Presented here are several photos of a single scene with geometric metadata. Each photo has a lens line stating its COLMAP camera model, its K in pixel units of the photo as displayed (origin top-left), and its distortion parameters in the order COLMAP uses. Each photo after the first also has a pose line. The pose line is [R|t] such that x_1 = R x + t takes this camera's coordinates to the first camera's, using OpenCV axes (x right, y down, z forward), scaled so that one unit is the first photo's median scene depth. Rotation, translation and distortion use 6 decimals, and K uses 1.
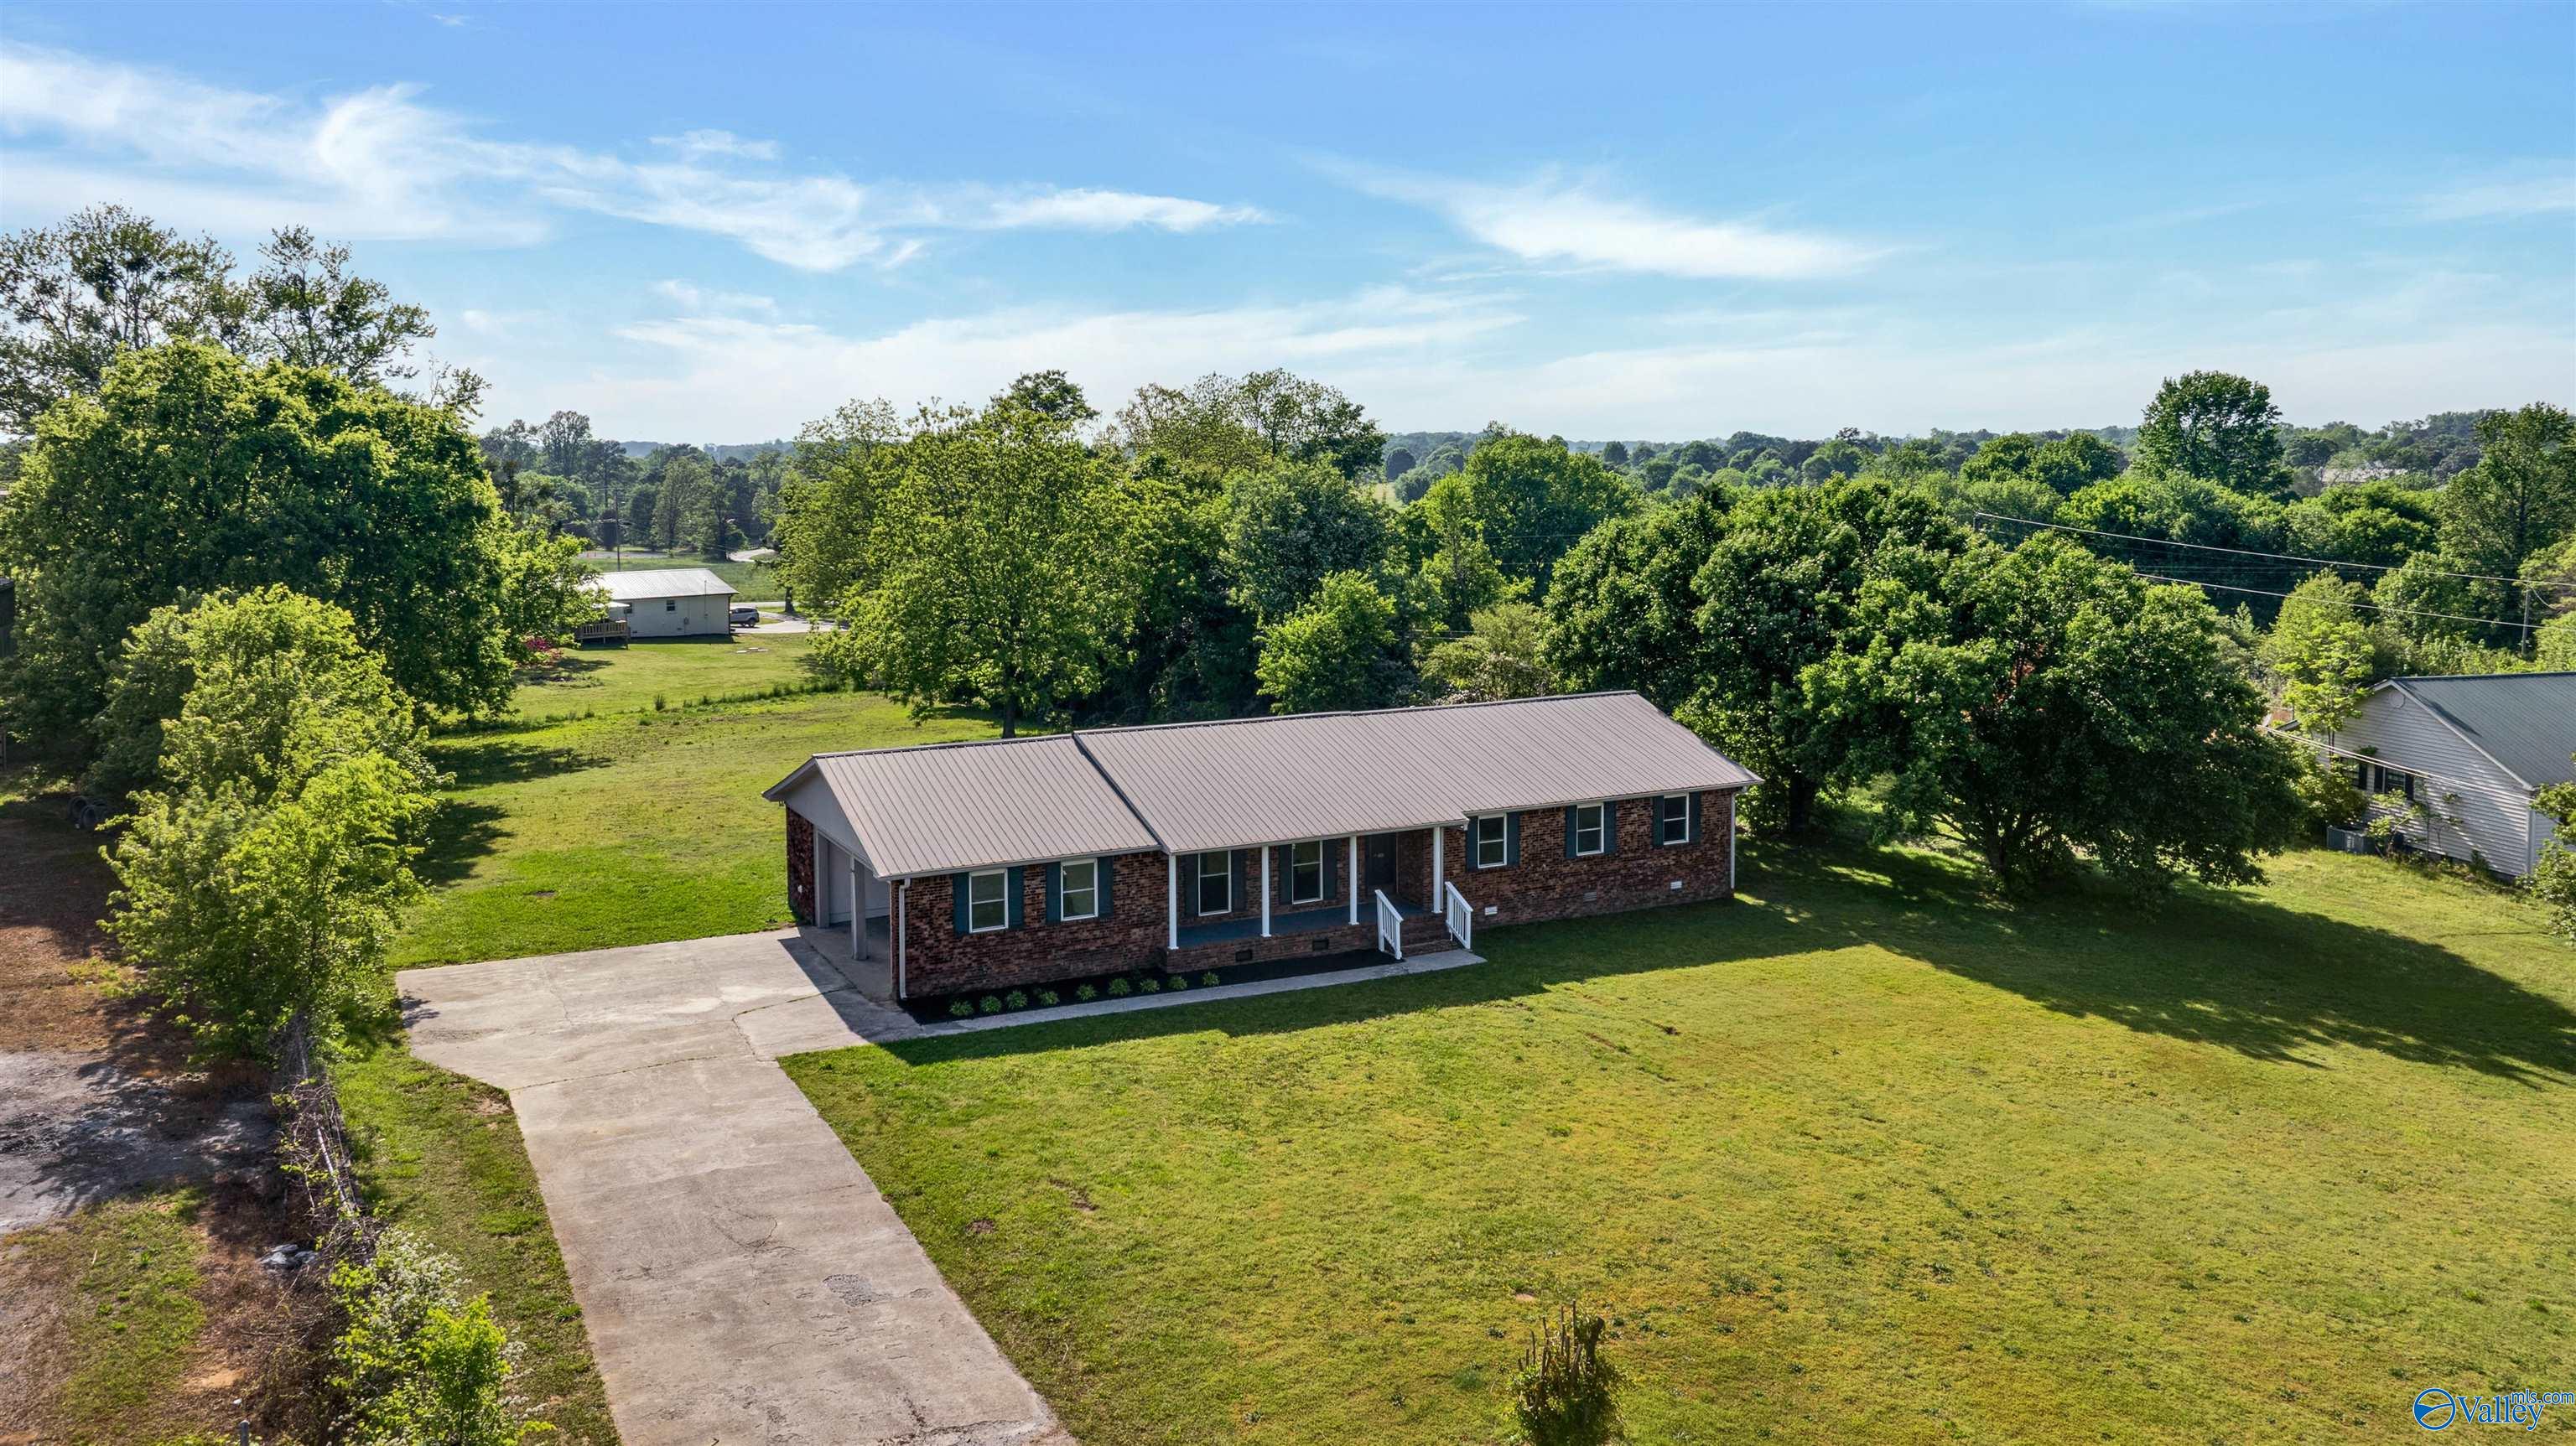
lens RADIAL K [[1704.2, 0, 1285.6], [0, 1704.2, 591.7], [0, 0, 1]] dist [-0.007842, -0.004701]
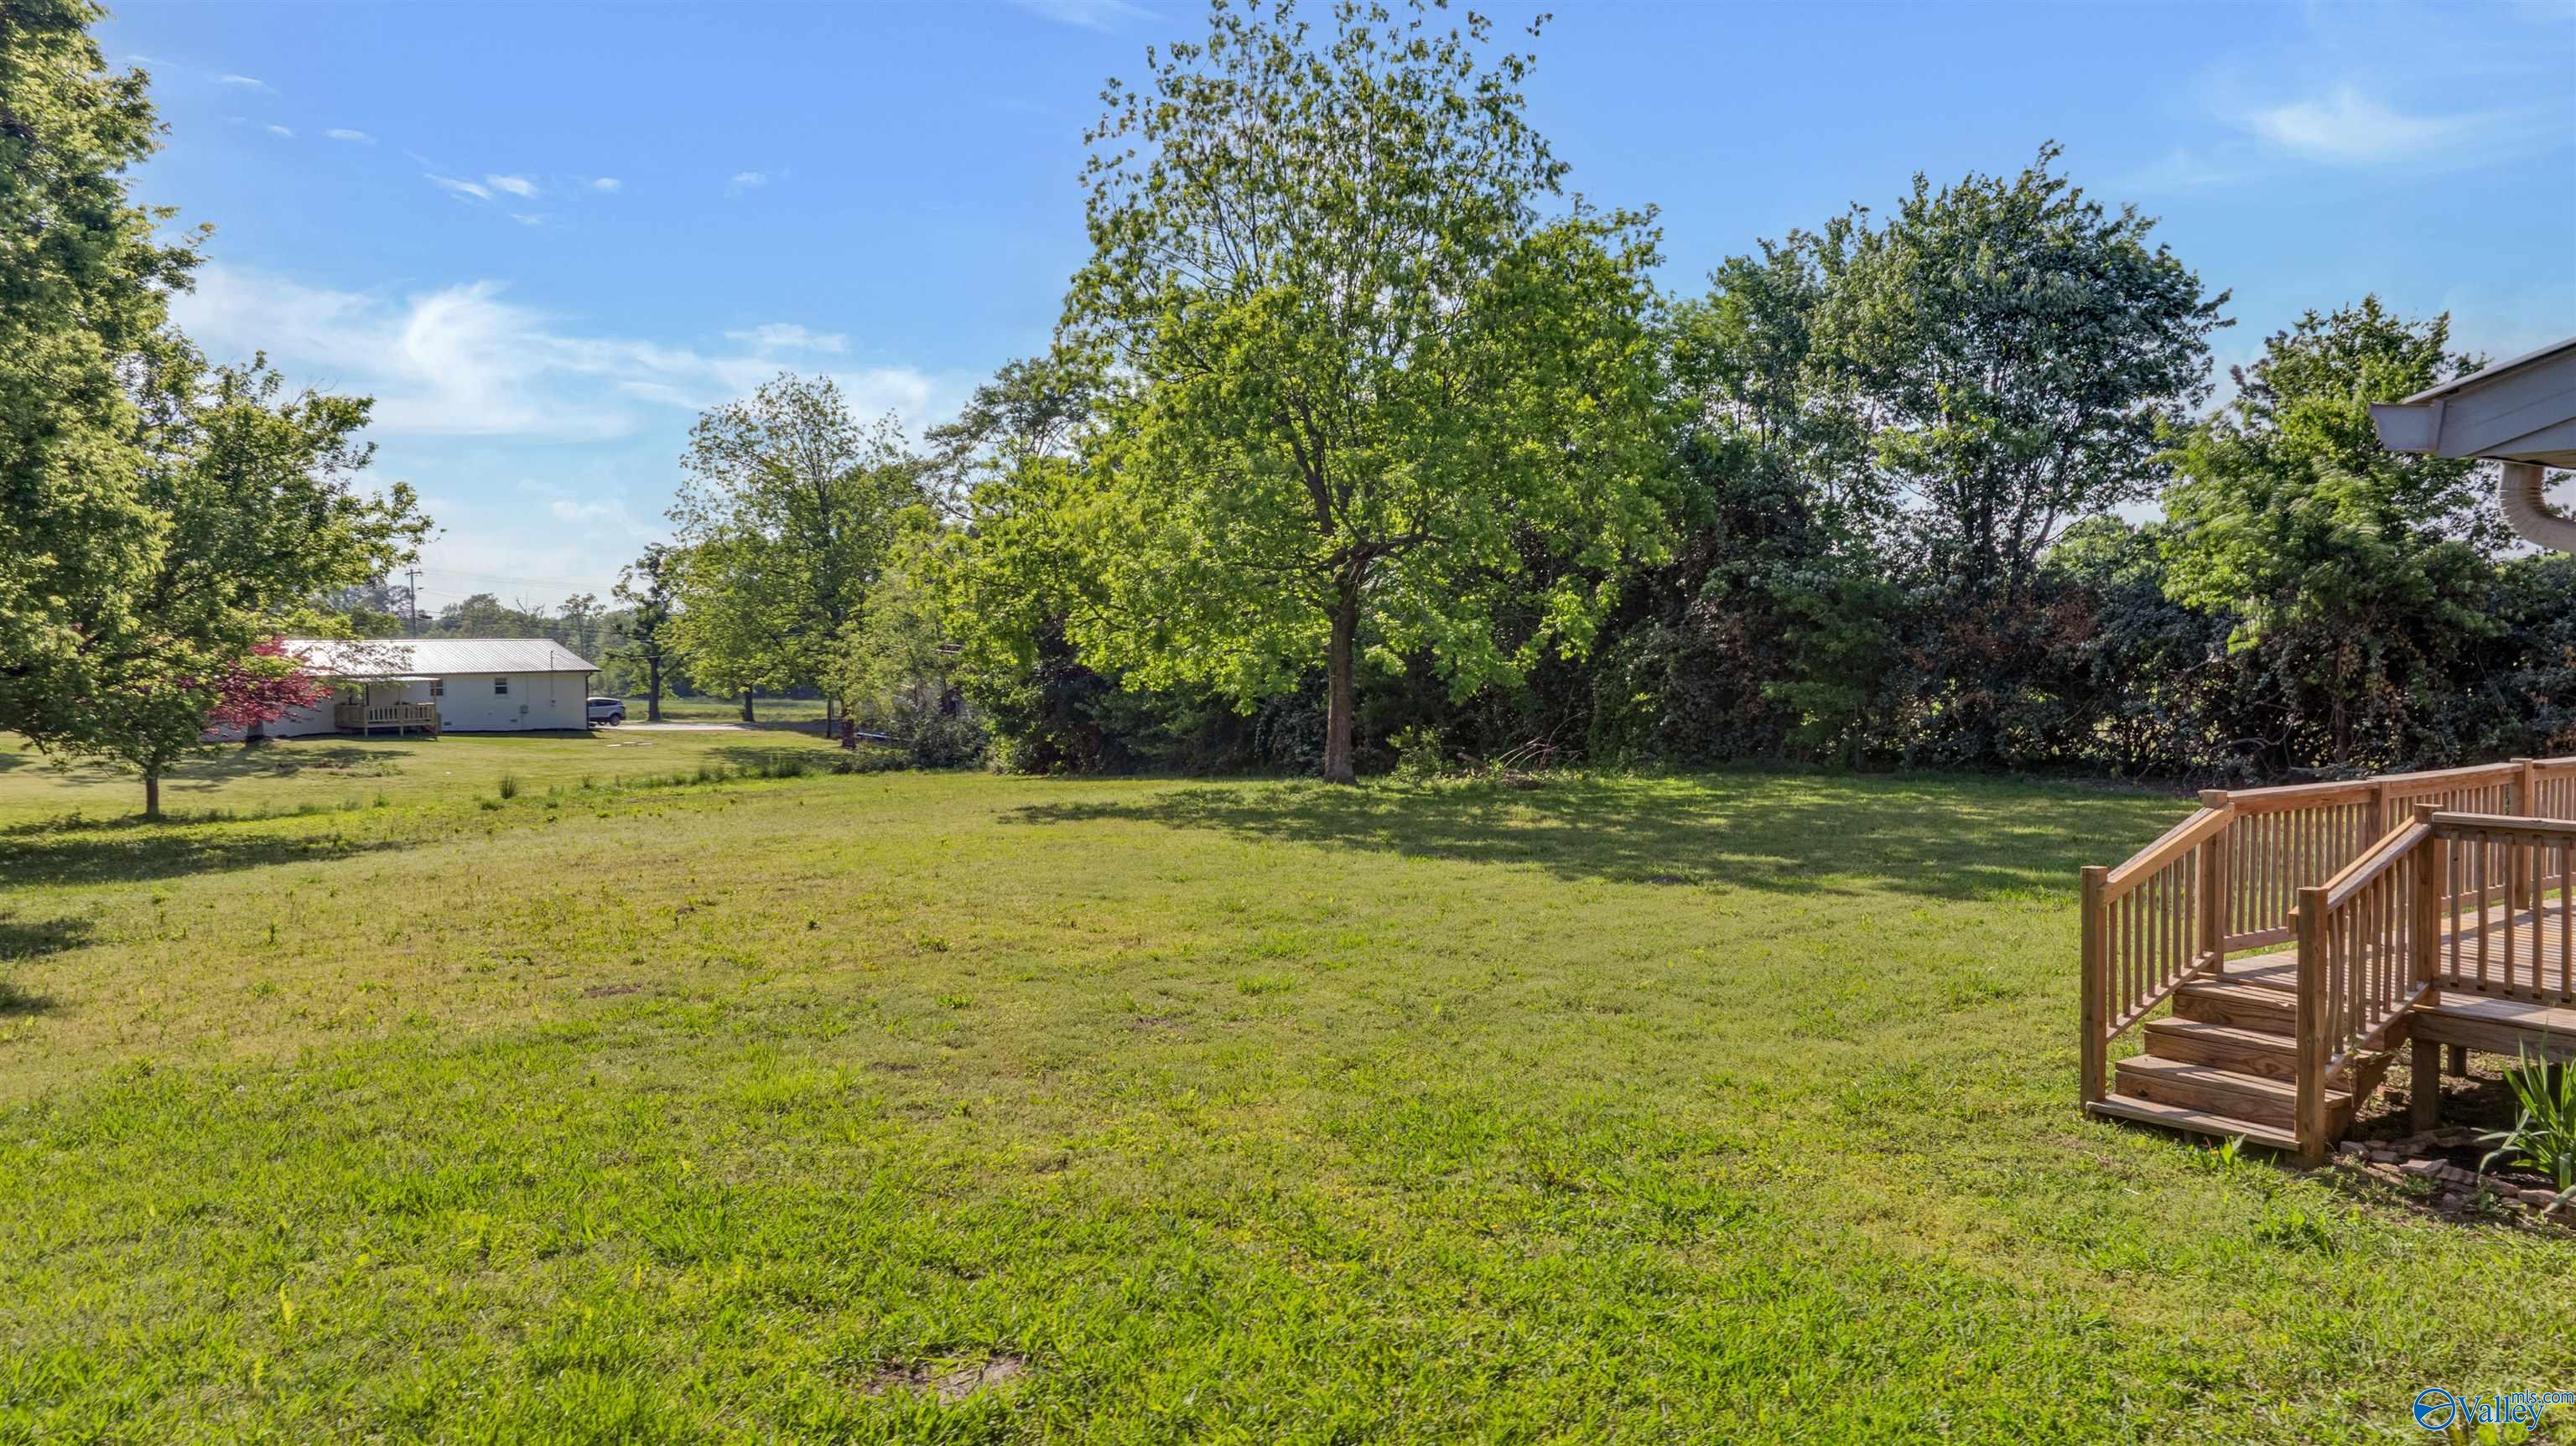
lens RADIAL K [[1846.1, 0, 1344.3], [0, 1846.1, 720.6], [0, 0, 1]] dist [-0.016606, 0.000065]
pose [[0.995162, -0.009310, 0.097806, -0.452329], [0.010636, 0.999858, -0.013041, 0.163533], [-0.097671, 0.014018, 0.995120, 1.089675]]
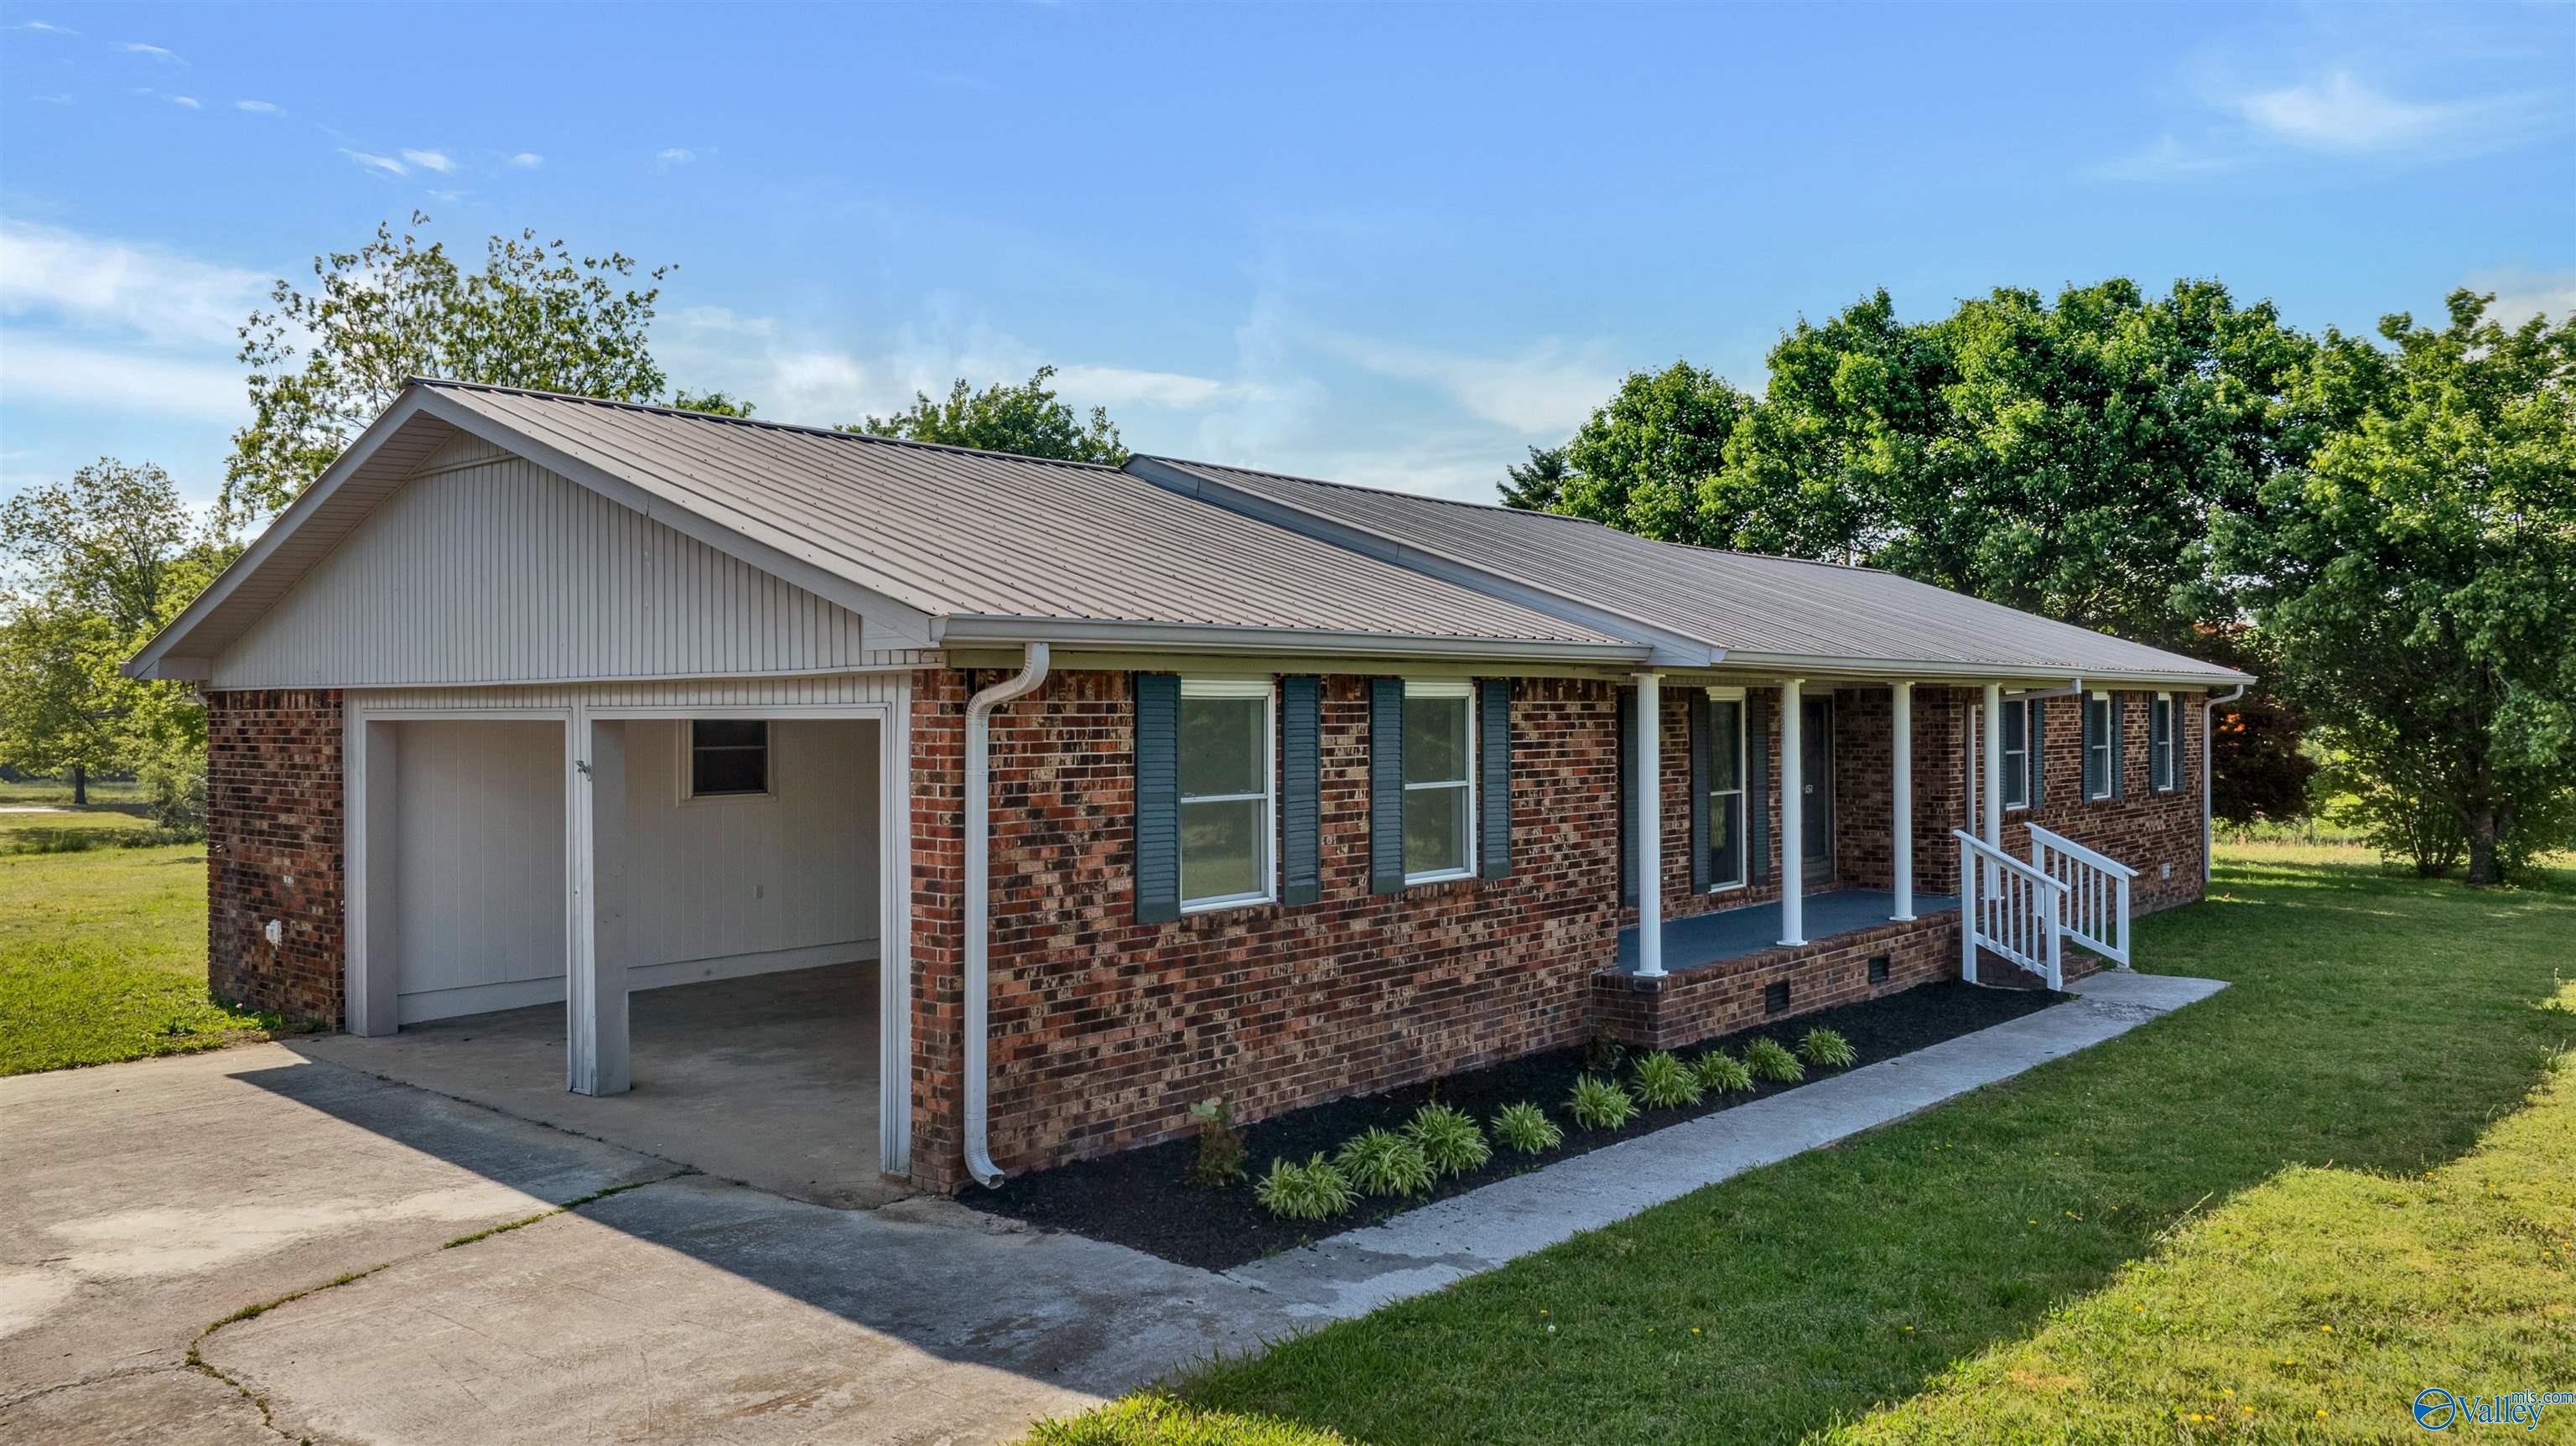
lens RADIAL K [[1763.2, 0, 1244.5], [0, 1763.2, 722.9], [0, 0, 1]] dist [-0.004108, -0.002643]
pose [[0.937989, -0.002213, 0.346657, -0.263523], [0.021571, 0.998414, -0.051994, 0.181529], [-0.345992, 0.056248, 0.936550, 0.725628]]
